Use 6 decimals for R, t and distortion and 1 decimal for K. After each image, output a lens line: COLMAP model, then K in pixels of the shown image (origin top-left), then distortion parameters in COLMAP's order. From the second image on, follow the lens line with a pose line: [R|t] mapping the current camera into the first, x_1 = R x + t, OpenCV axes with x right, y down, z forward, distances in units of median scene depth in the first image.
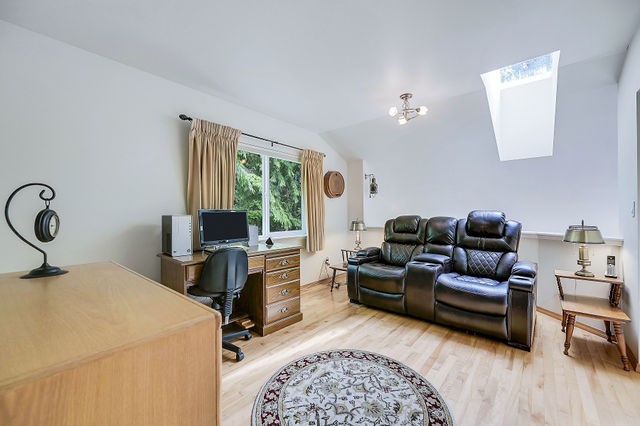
lens RADIAL K [[260.7, 0, 312.9], [0, 260.7, 212.6], [0, 0, 1]] dist [0.000206, -0.000034]
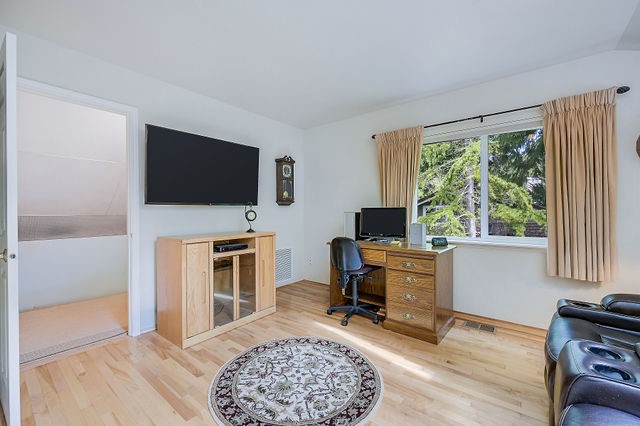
lens RADIAL K [[260.7, 0, 312.9], [0, 260.7, 212.6], [0, 0, 1]] dist [0.000206, -0.000034]
pose [[0.033498, 0.007371, -0.999412, 1.121560], [0.009225, 0.999928, 0.007684, -0.001265], [0.999396, -0.009477, 0.033427, 0.911147]]
